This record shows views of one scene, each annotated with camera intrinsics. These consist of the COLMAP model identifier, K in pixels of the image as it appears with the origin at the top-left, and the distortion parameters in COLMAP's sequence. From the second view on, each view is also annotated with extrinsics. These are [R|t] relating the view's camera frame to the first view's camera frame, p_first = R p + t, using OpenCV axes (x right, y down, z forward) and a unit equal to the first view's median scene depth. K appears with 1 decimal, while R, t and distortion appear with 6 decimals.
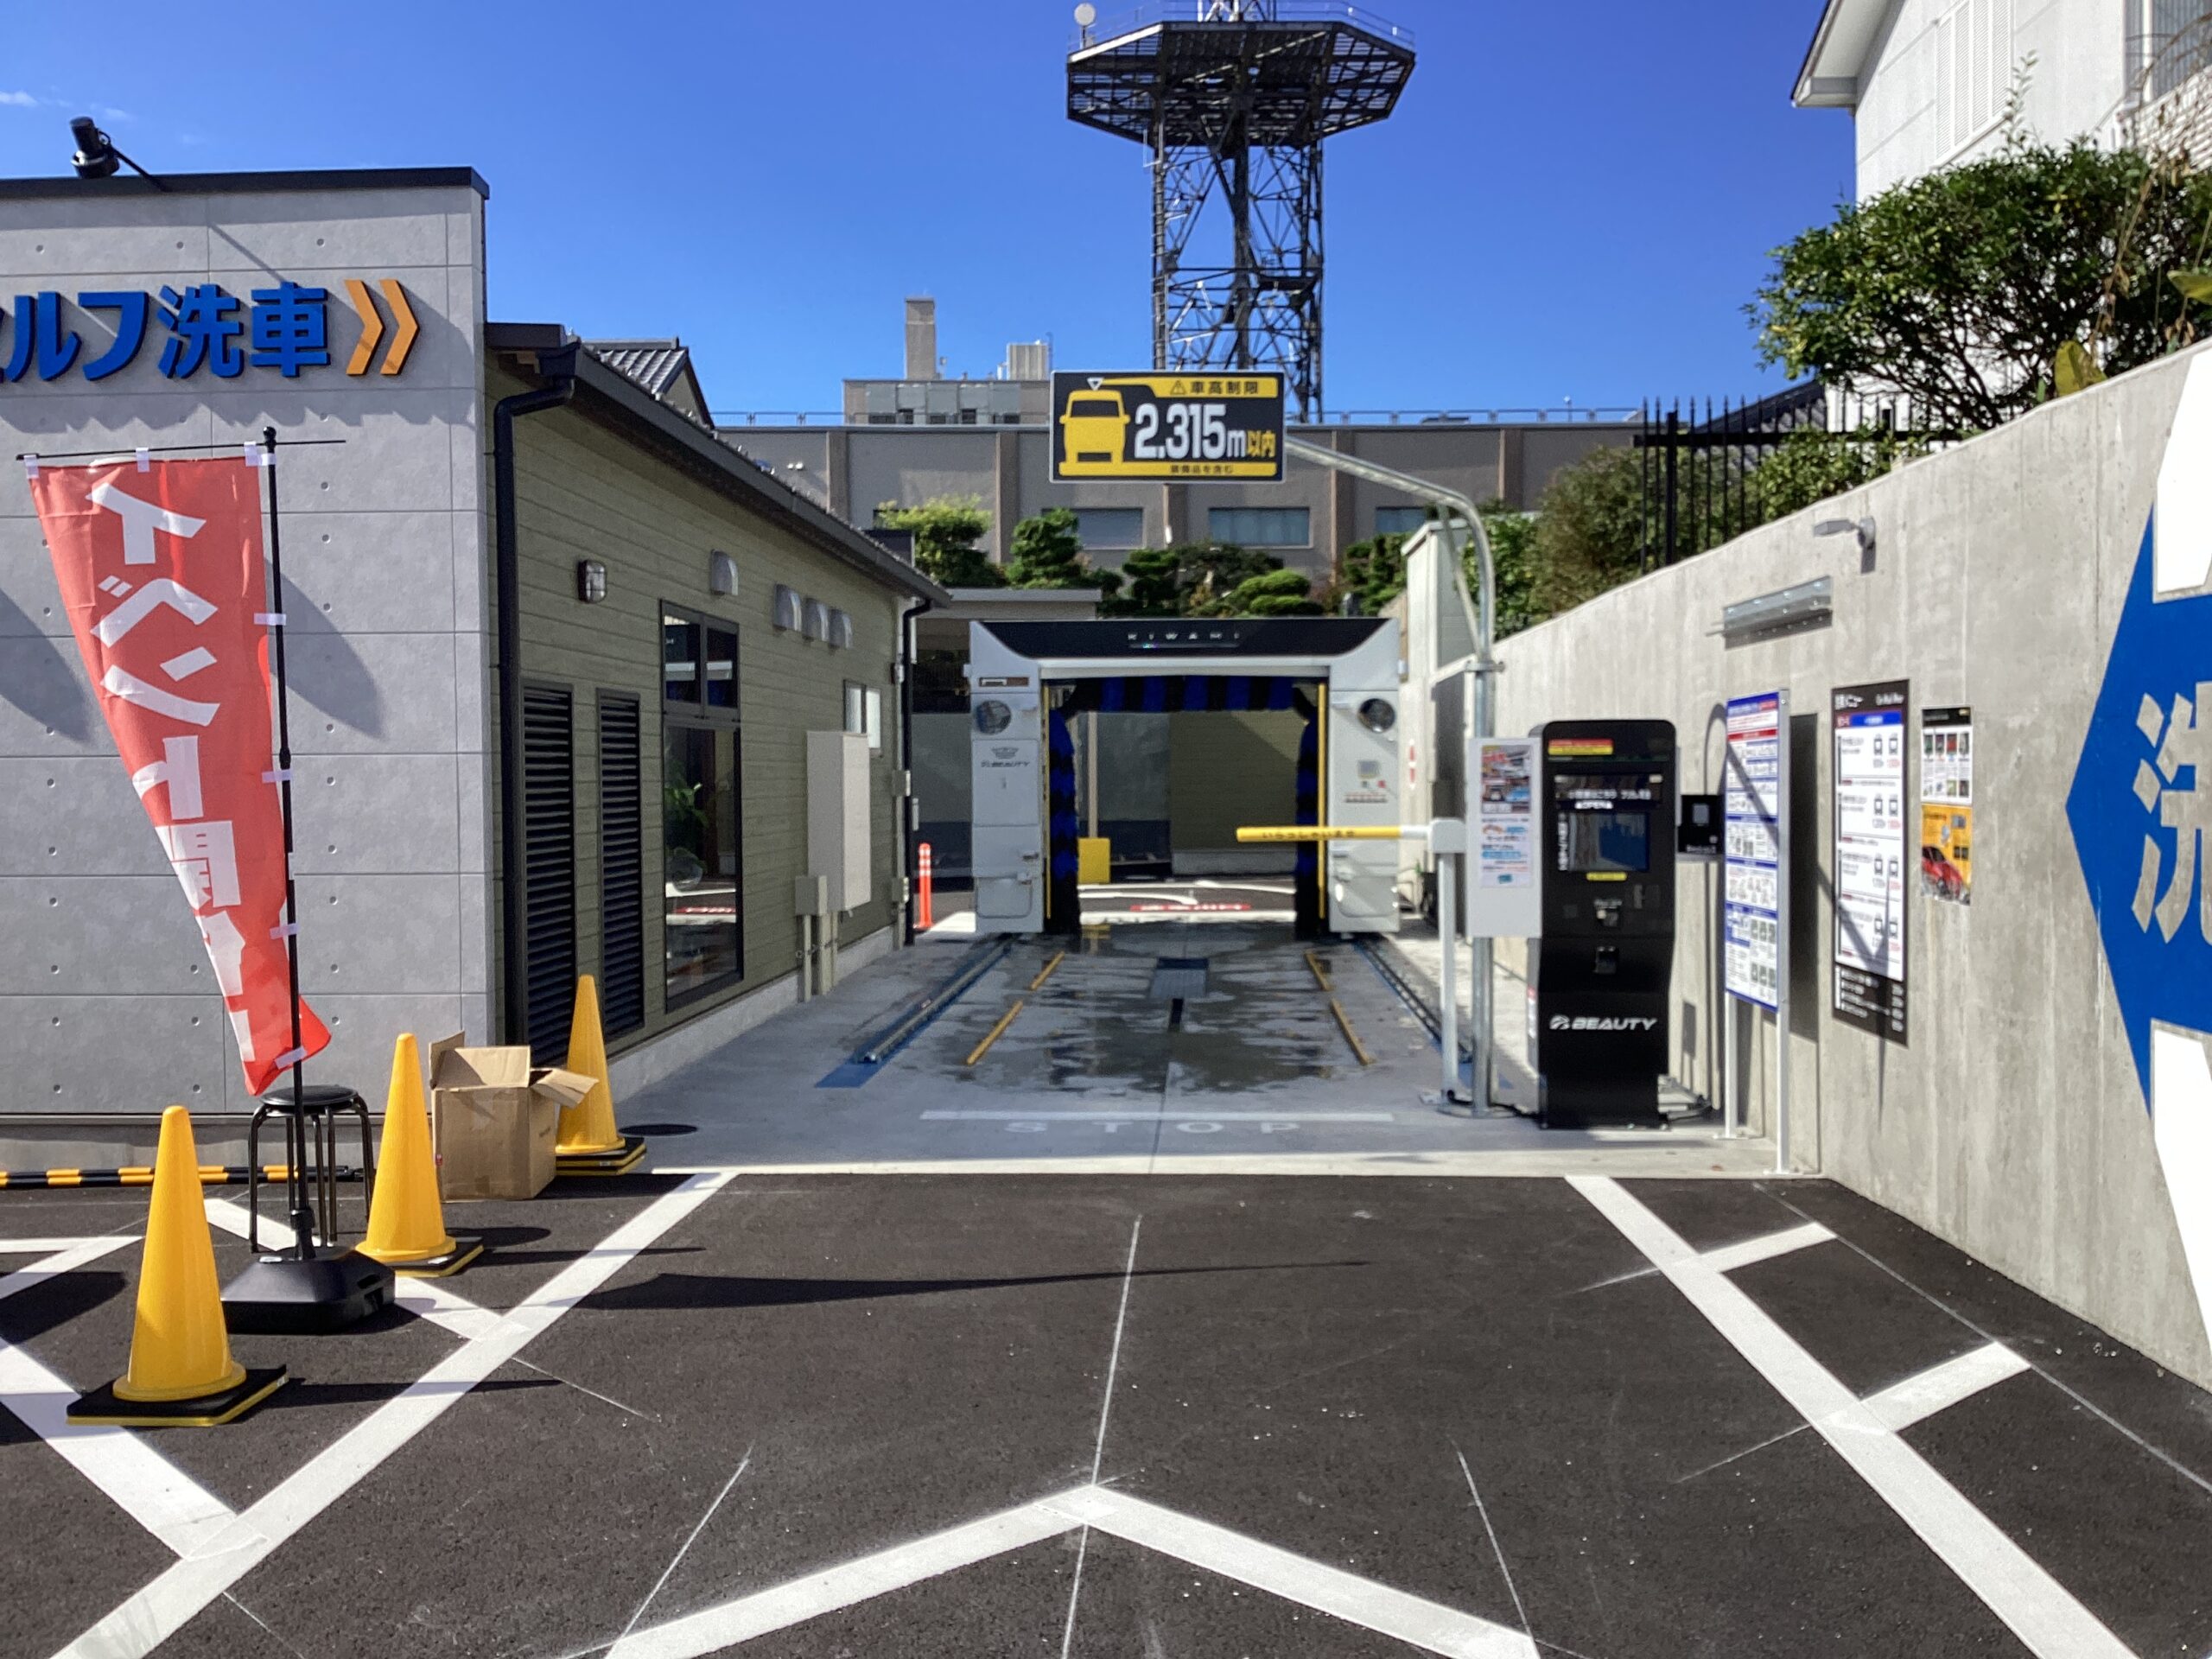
lens RADIAL K [[2010.7, 0, 1106.0], [0, 2010.7, 829.5], [0, 0, 1]] dist [0.013497, 0.004701]
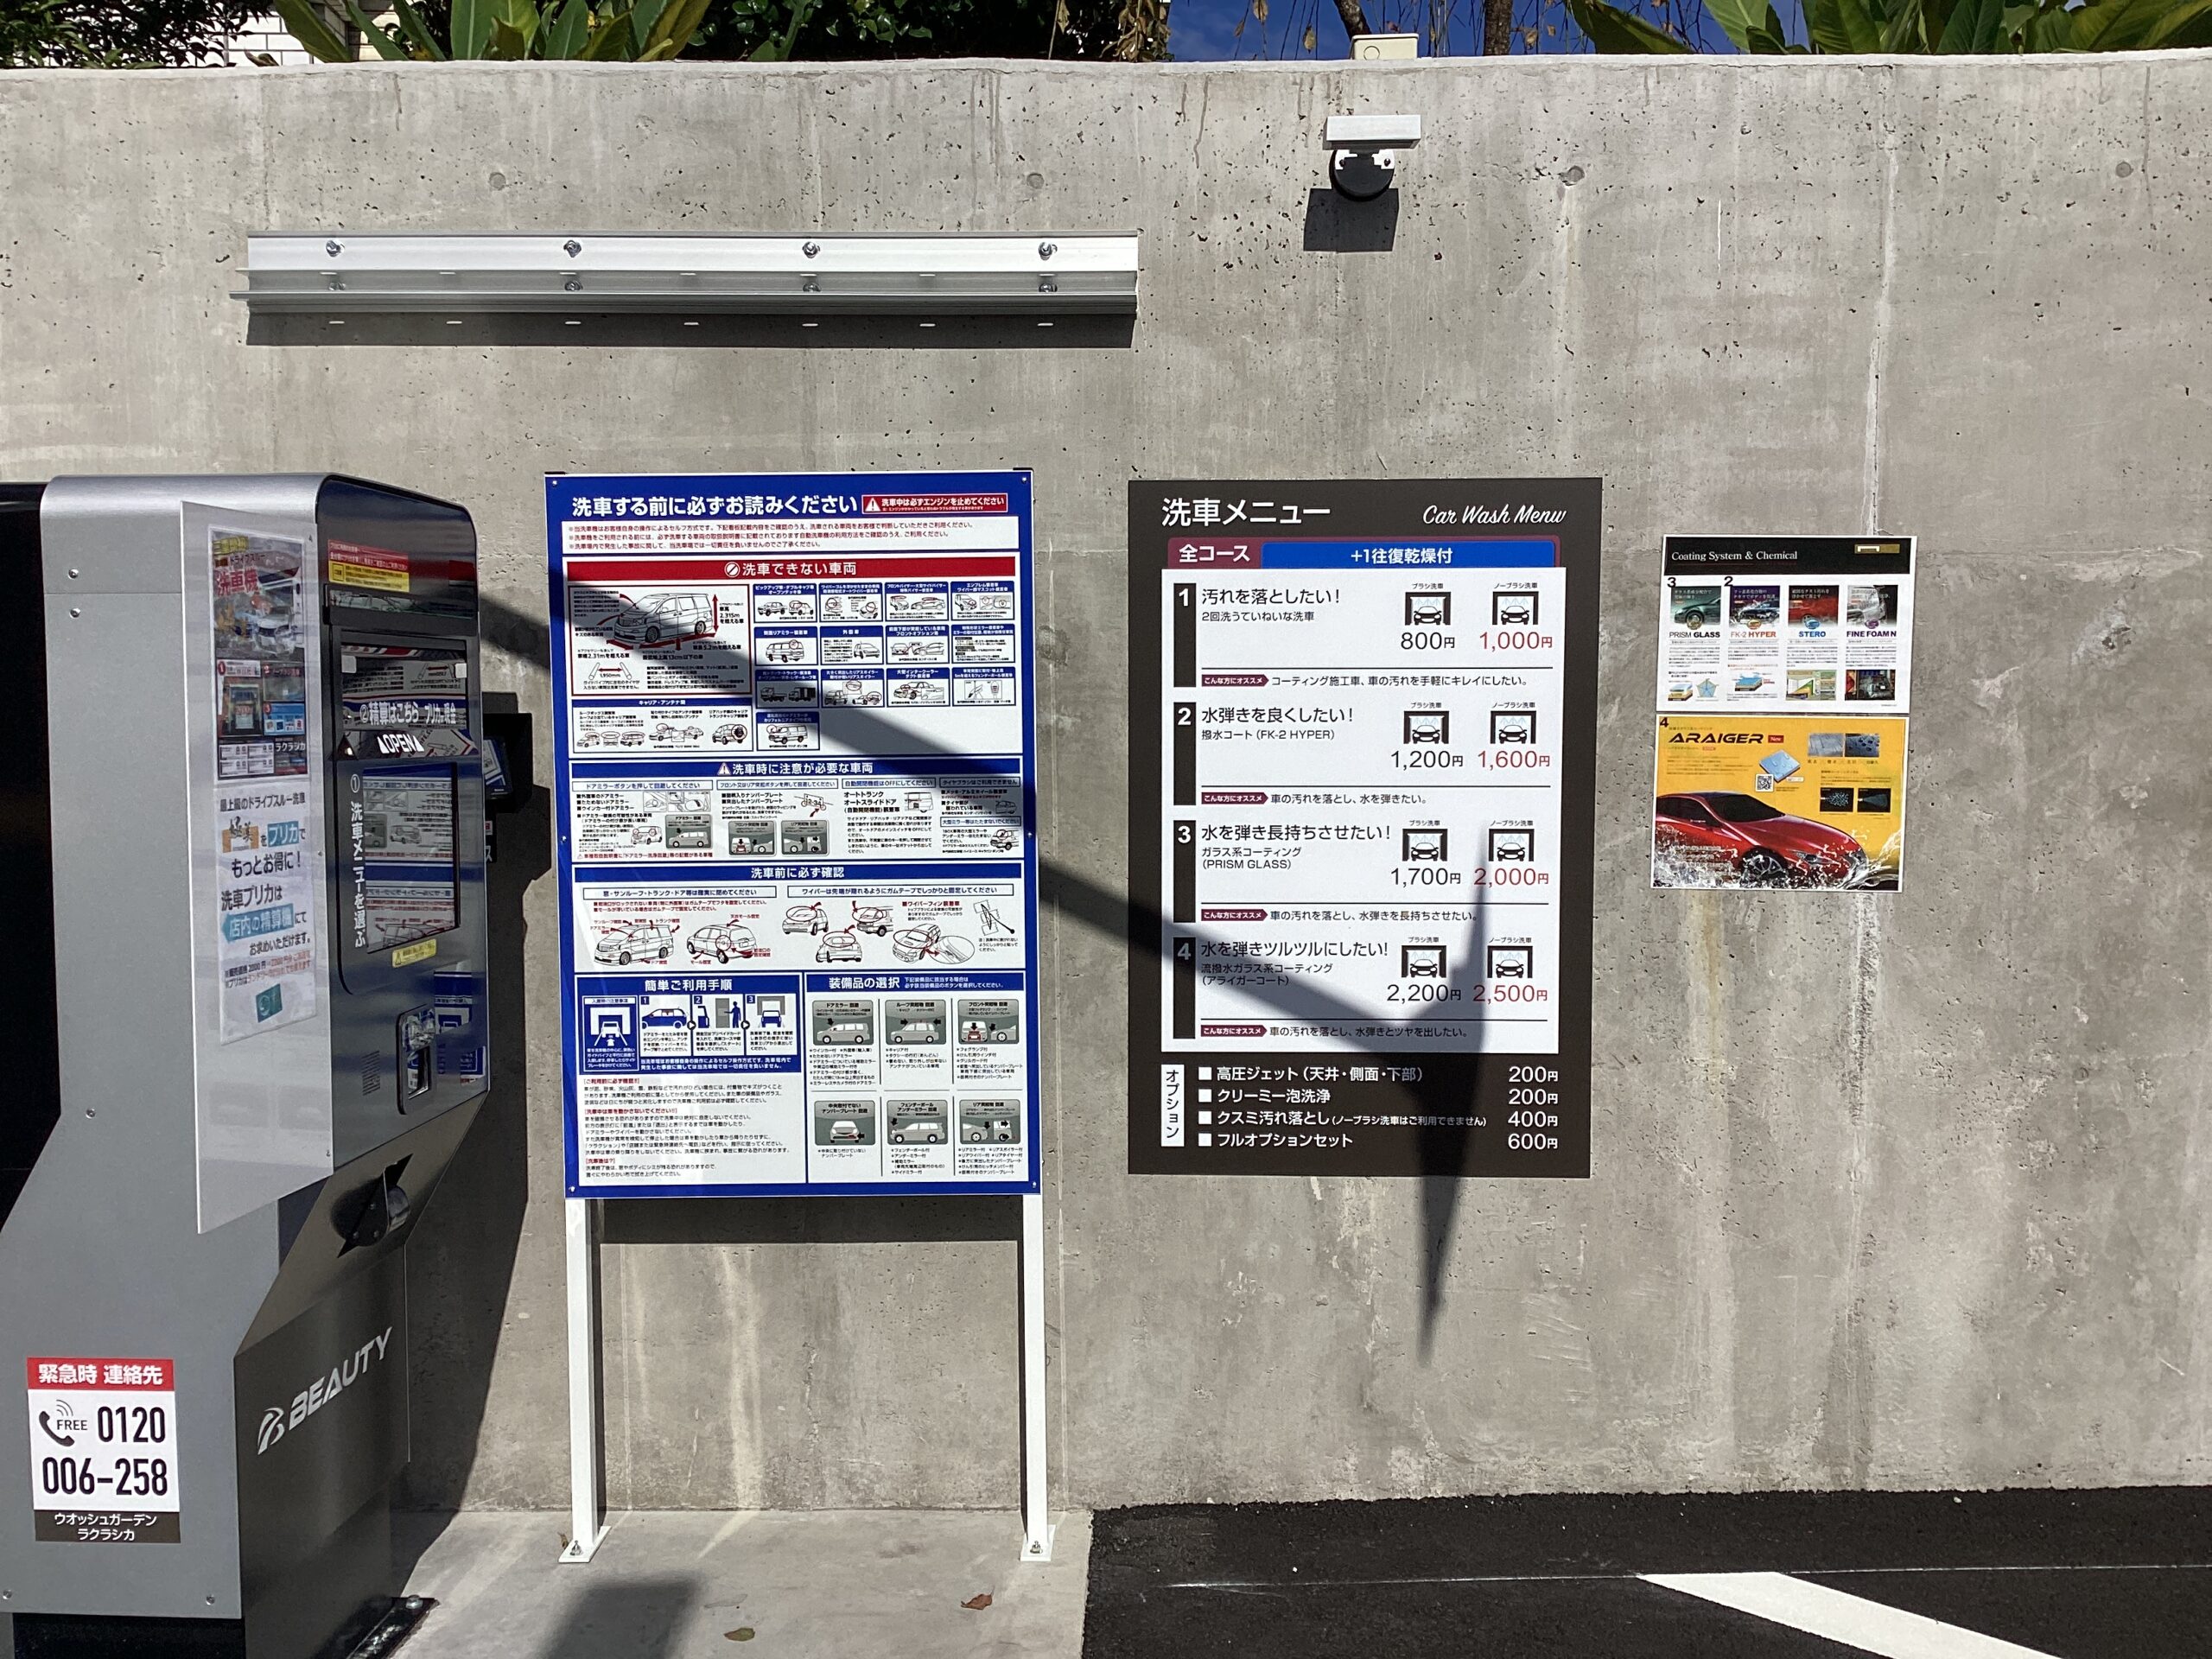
lens RADIAL K [[2010.7, 0, 1106.0], [0, 2010.7, 829.5], [0, 0, 1]] dist [0.013497, 0.004701]
pose [[-0.013327, -0.057604, 0.998251, -0.113544], [0.030534, 0.997850, 0.057989, -0.016302], [-0.999445, 0.031253, -0.011540, 1.025974]]
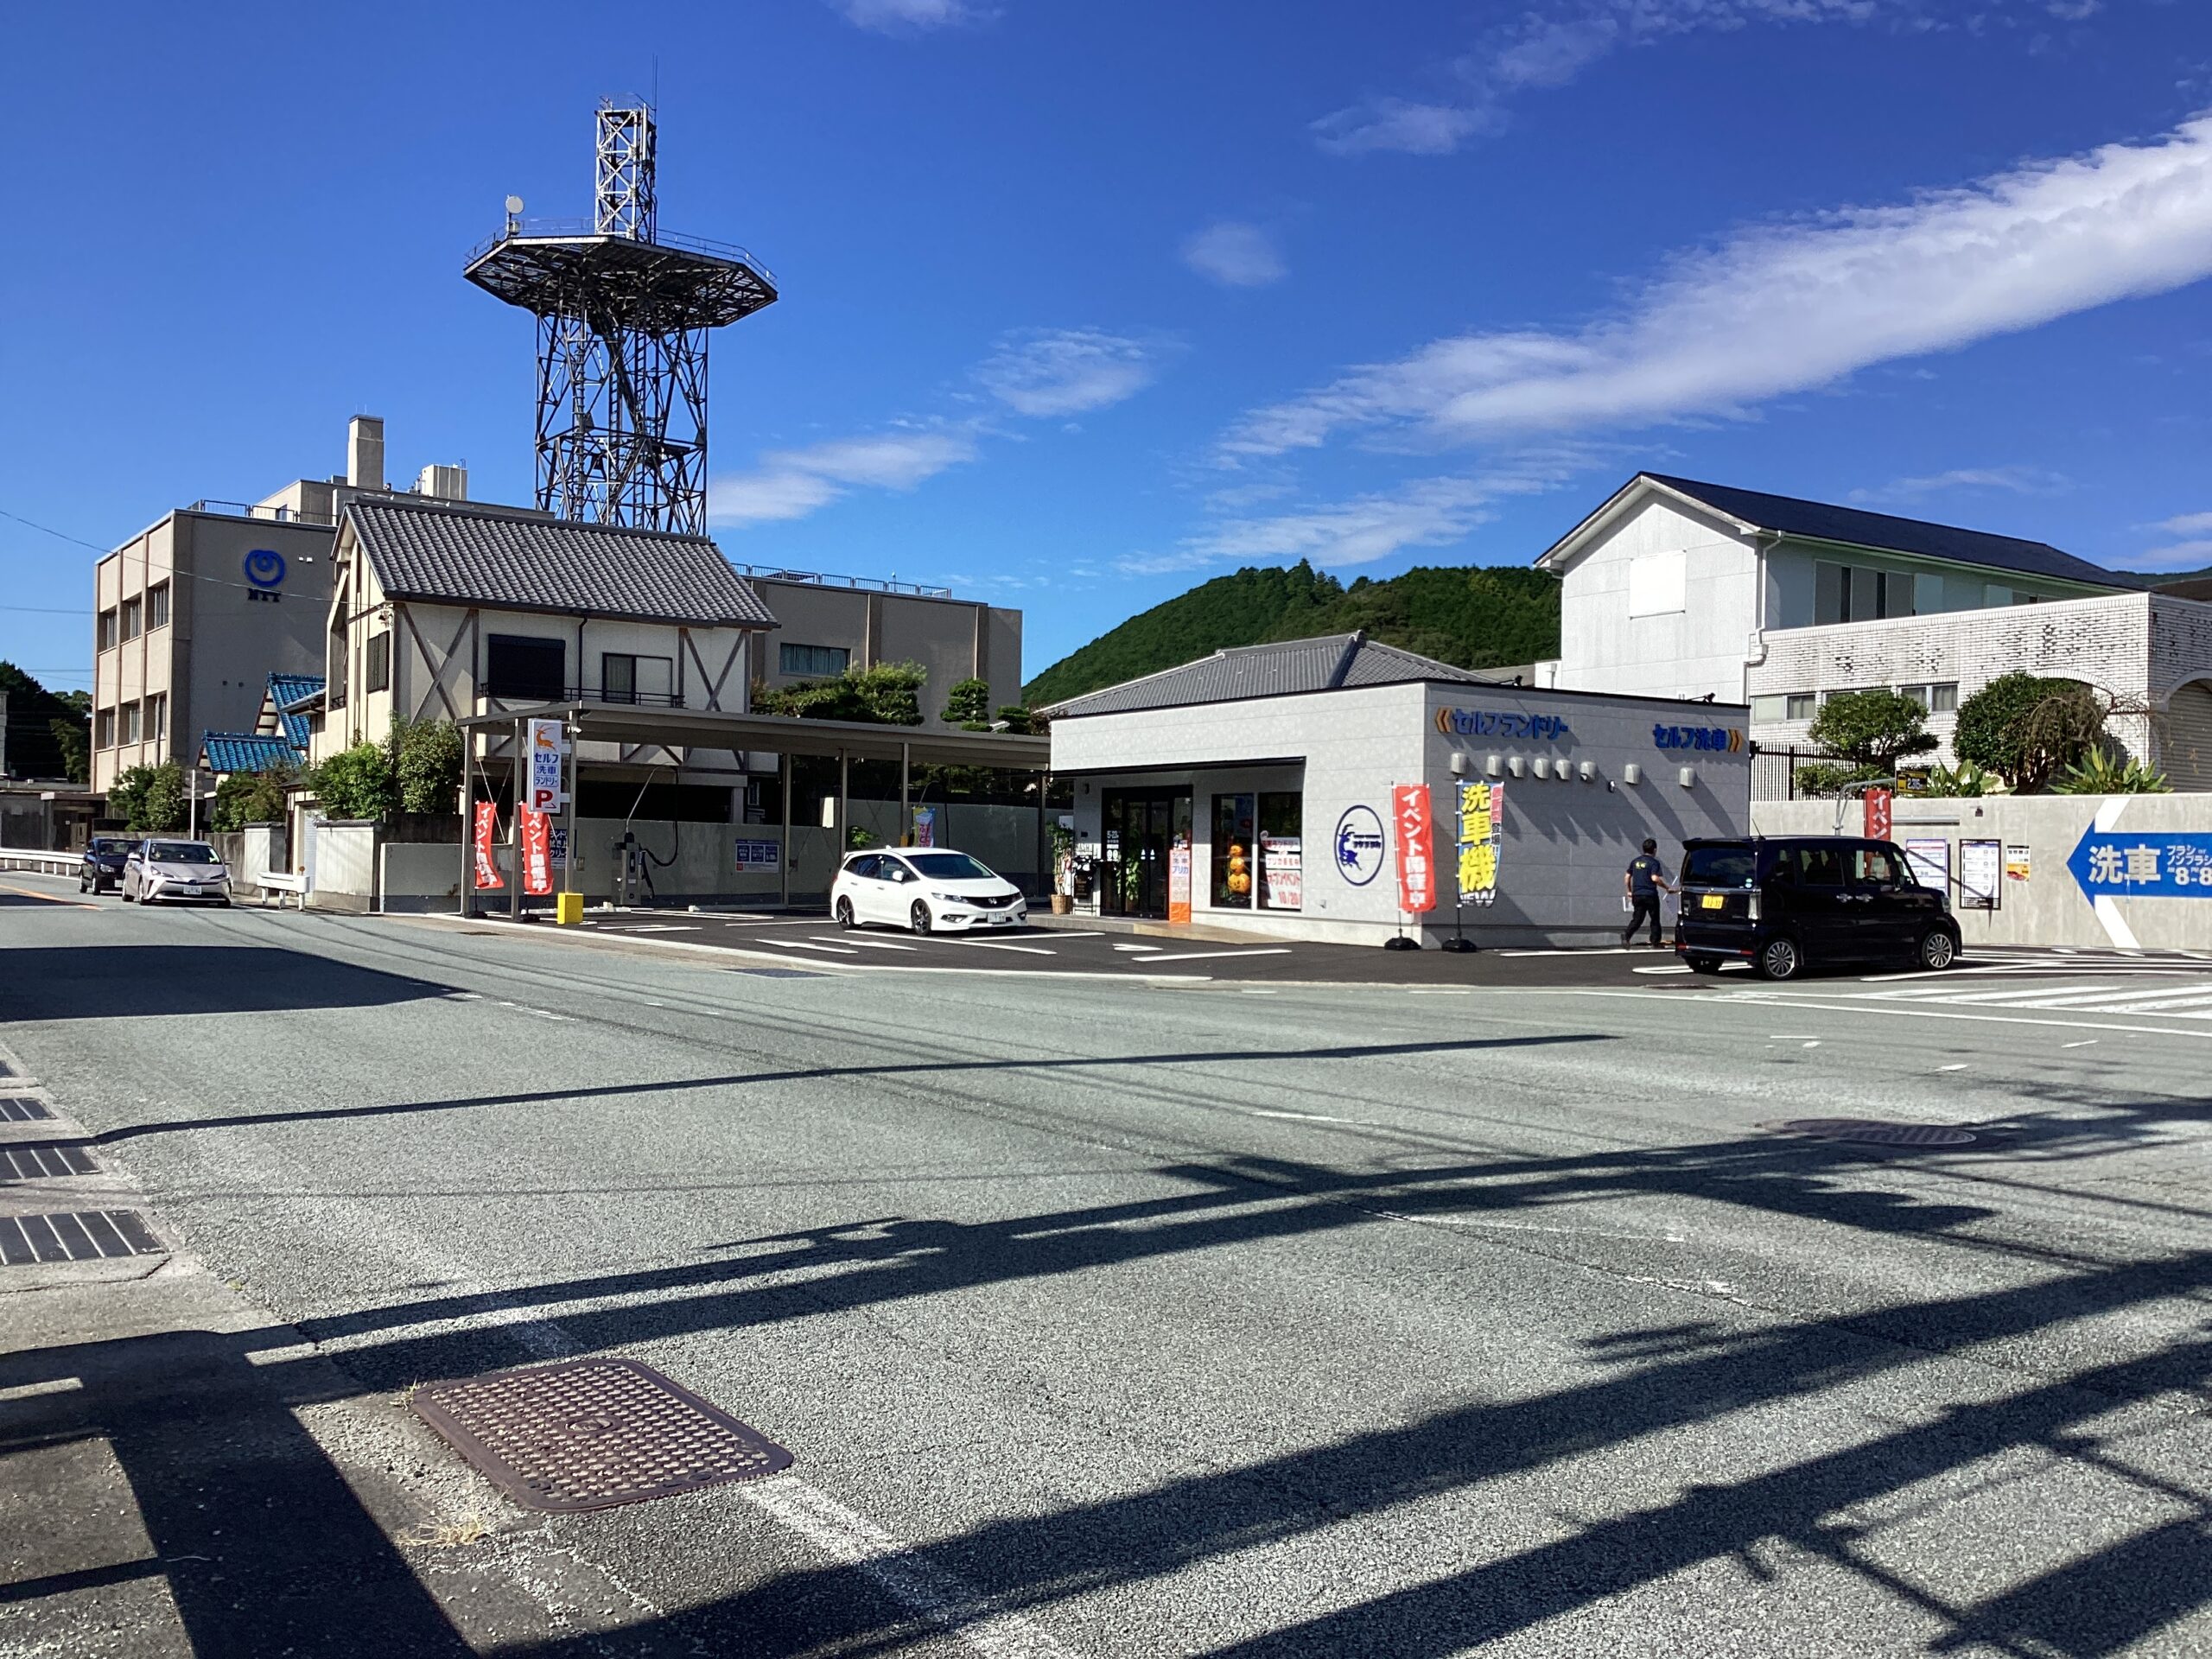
lens RADIAL K [[2010.7, 0, 1106.0], [0, 2010.7, 829.5], [0, 0, 1]] dist [0.013497, 0.004701]
pose [[0.827158, 0.033698, 0.560959, -3.987464], [-0.010949, 0.998977, -0.043866, 0.138953], [-0.561863, 0.030142, 0.826681, -1.801619]]
